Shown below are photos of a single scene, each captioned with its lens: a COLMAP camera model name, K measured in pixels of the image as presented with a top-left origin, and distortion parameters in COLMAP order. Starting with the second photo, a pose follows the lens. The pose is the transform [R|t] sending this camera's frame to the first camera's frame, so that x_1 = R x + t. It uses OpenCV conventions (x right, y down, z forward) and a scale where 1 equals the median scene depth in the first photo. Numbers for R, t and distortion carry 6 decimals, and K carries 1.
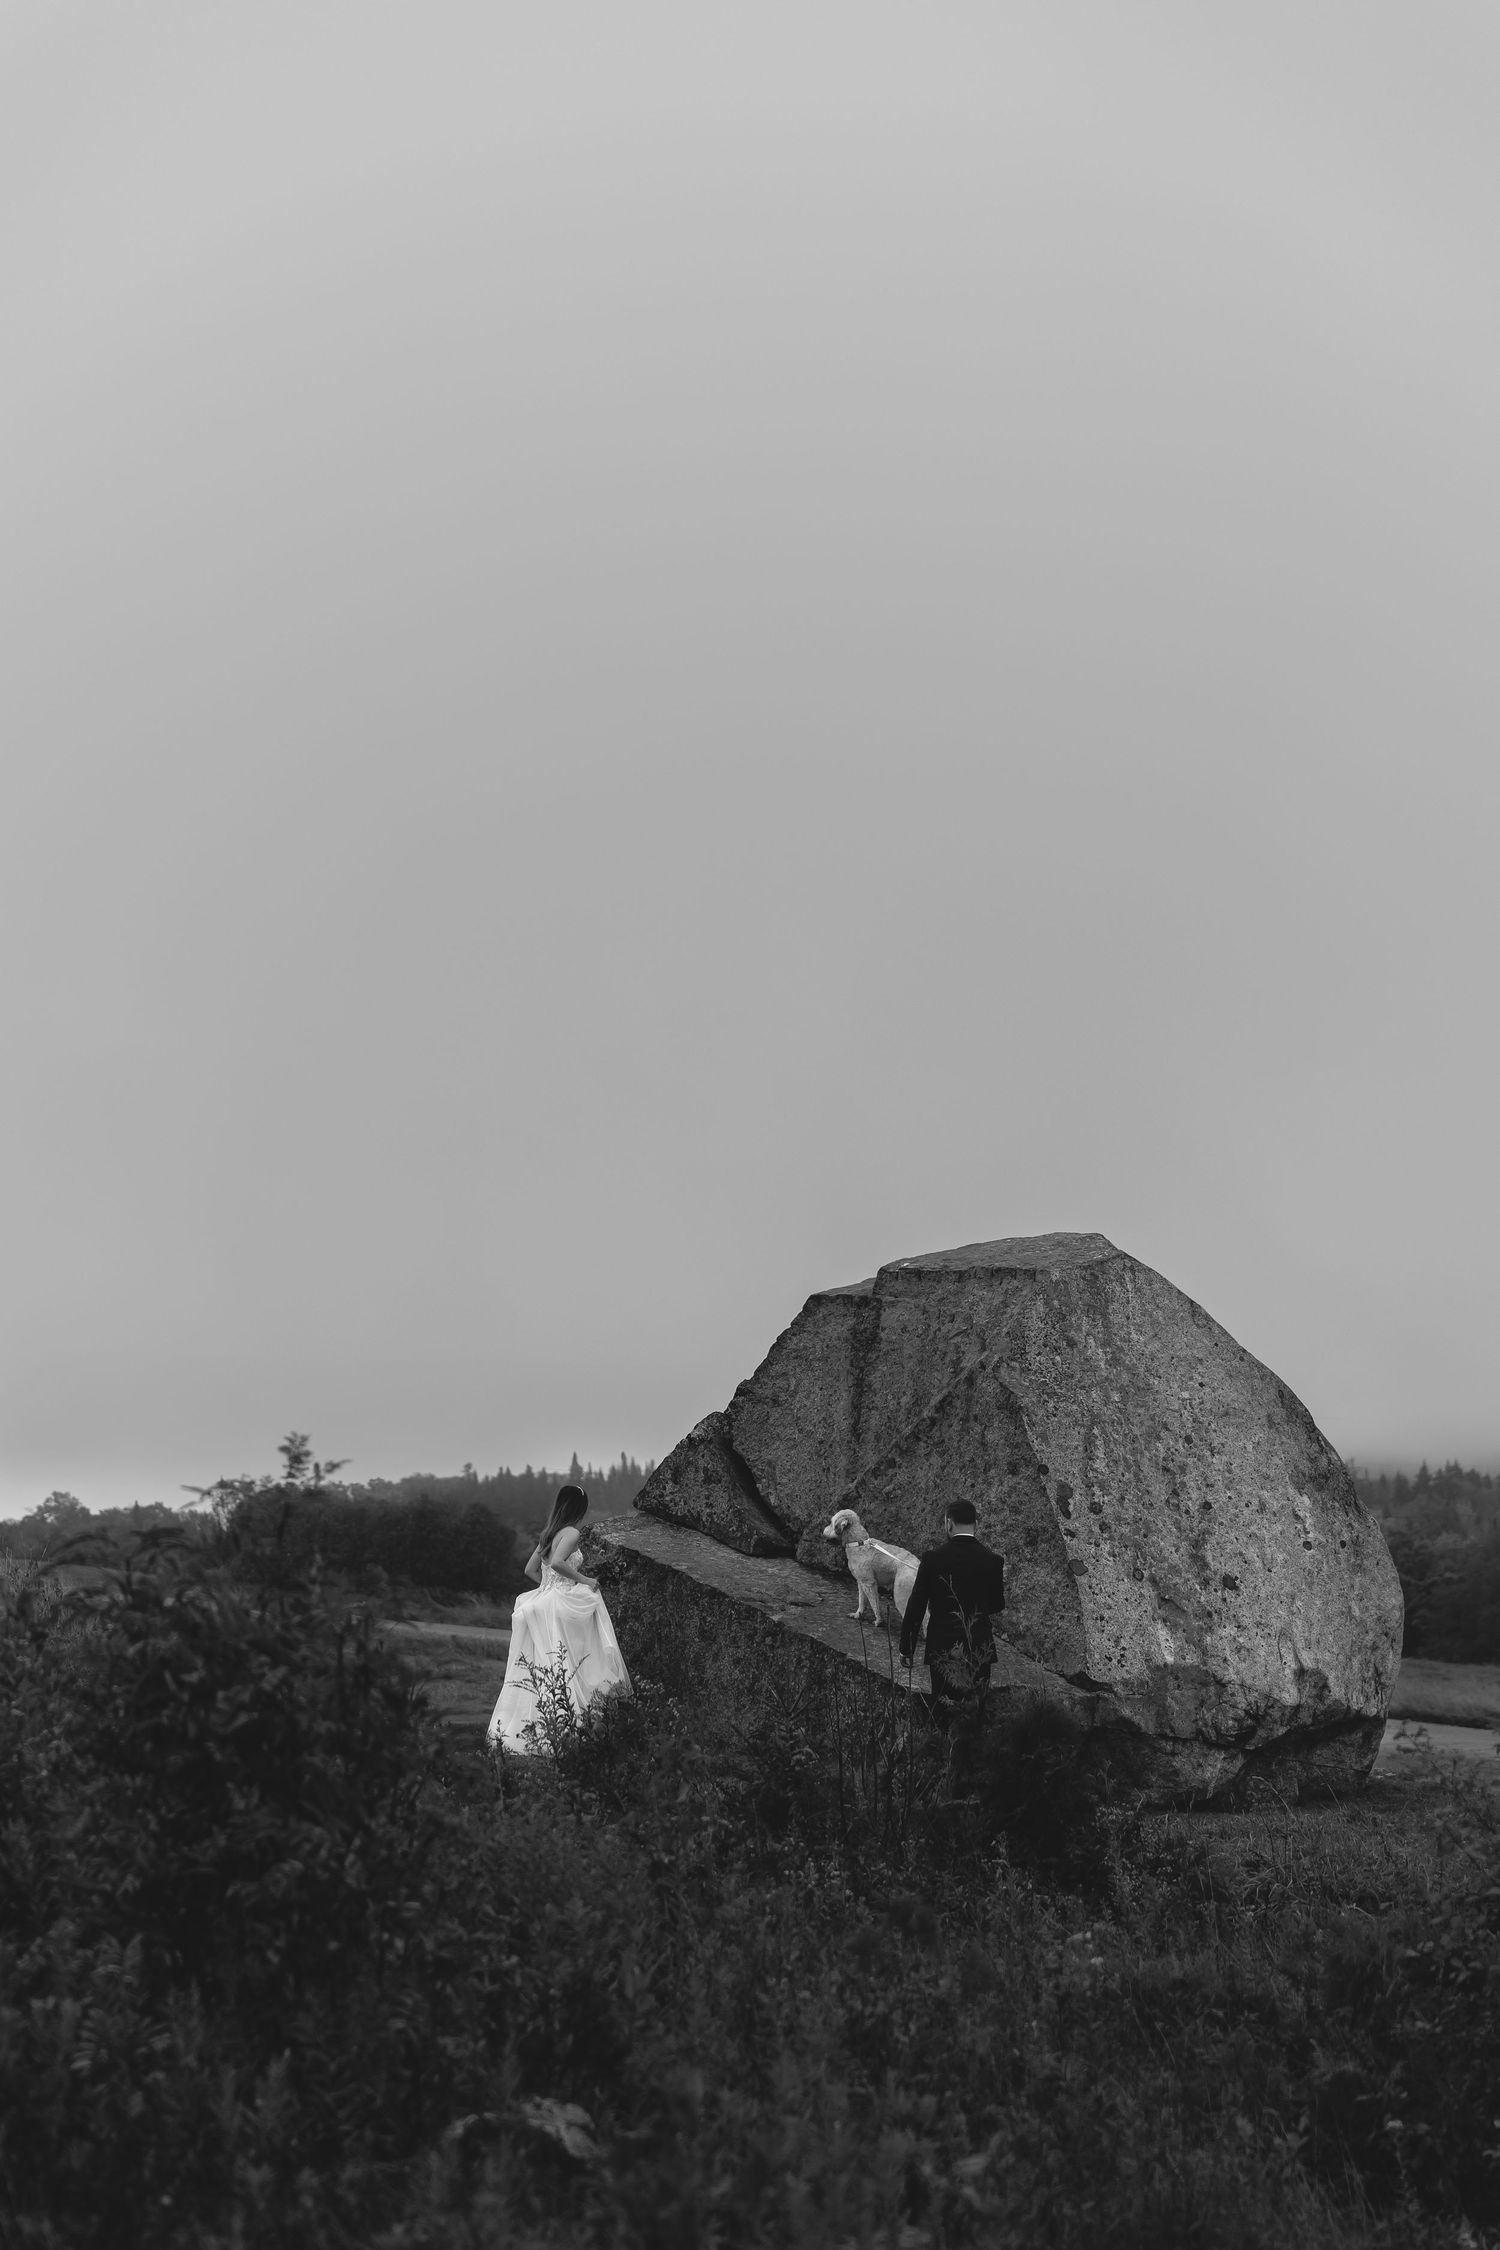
lens RADIAL K [[4500.4, 0, 749.1], [0, 4500.4, 1117.7], [0, 0, 1]] dist [-0.006195, 0.000000]
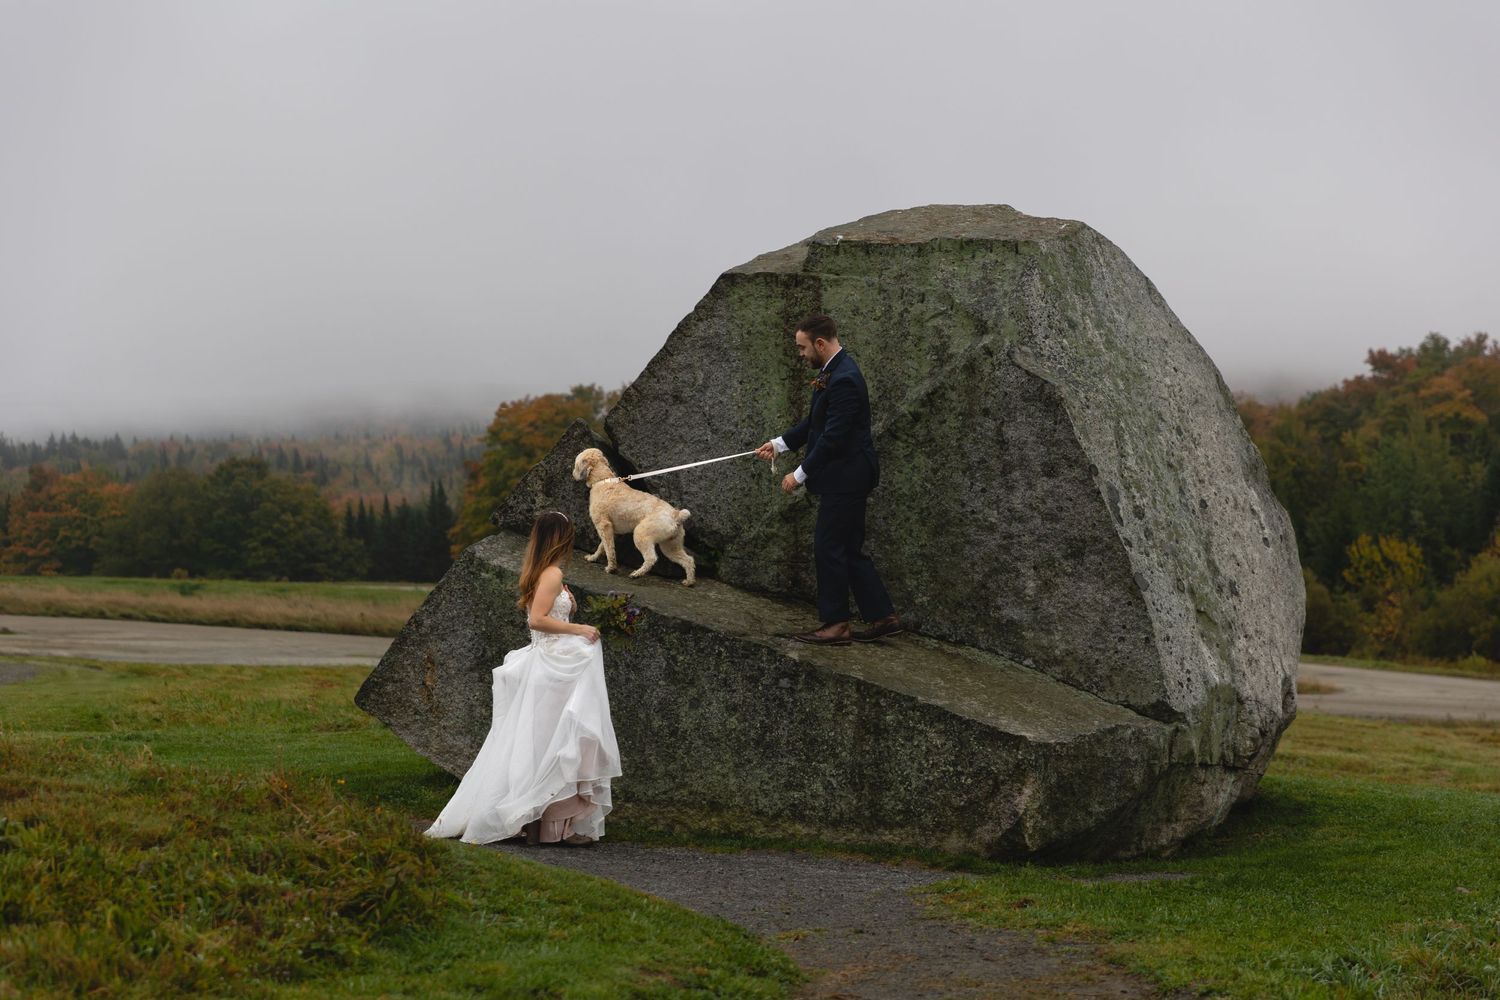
lens RADIAL K [[3000.3, 0, 751.2], [0, 3000.3, 507.1], [0, 0, 1]] dist [-0.006195, 0.000000]
pose [[0.923384, -0.034265, 0.382346, -0.211033], [-0.004984, 0.994854, 0.101193, 0.026795], [-0.383846, -0.095346, 0.918461, 0.485816]]
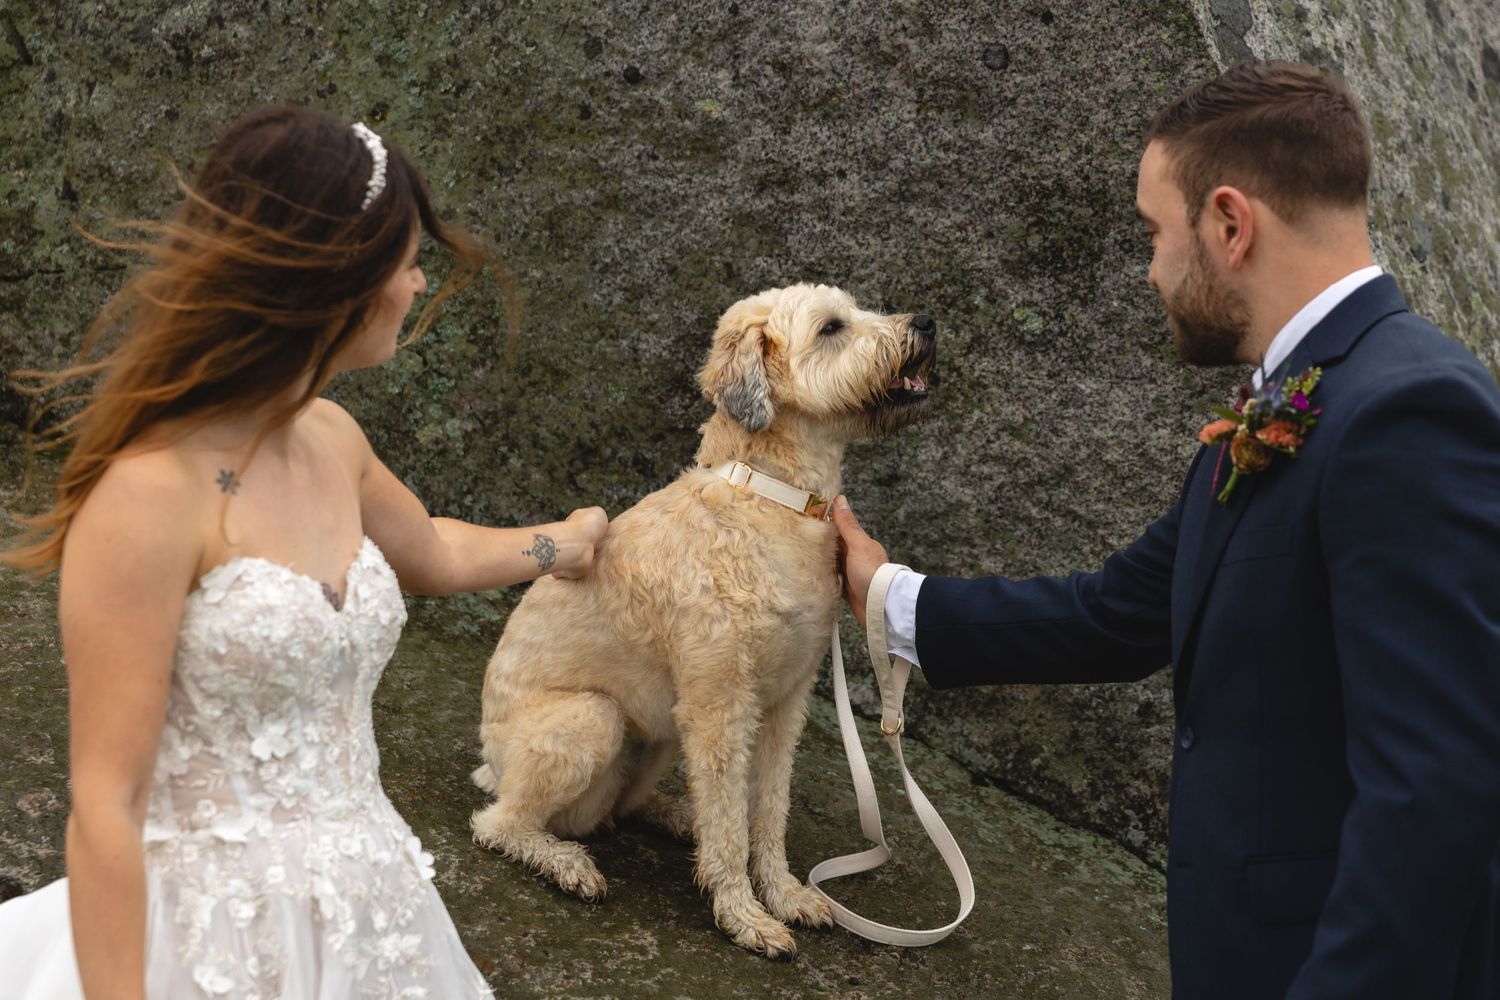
lens RADIAL K [[3000.3, 0, 750.2], [0, 3000.3, 502.3], [0, 0, 1]] dist [-0.006195, 0.000000]
pose [[0.902889, -0.080578, 0.422254, -0.007333], [-0.012485, 0.976945, 0.213125, 0.075262], [-0.429692, -0.197700, 0.881067, 0.868884]]
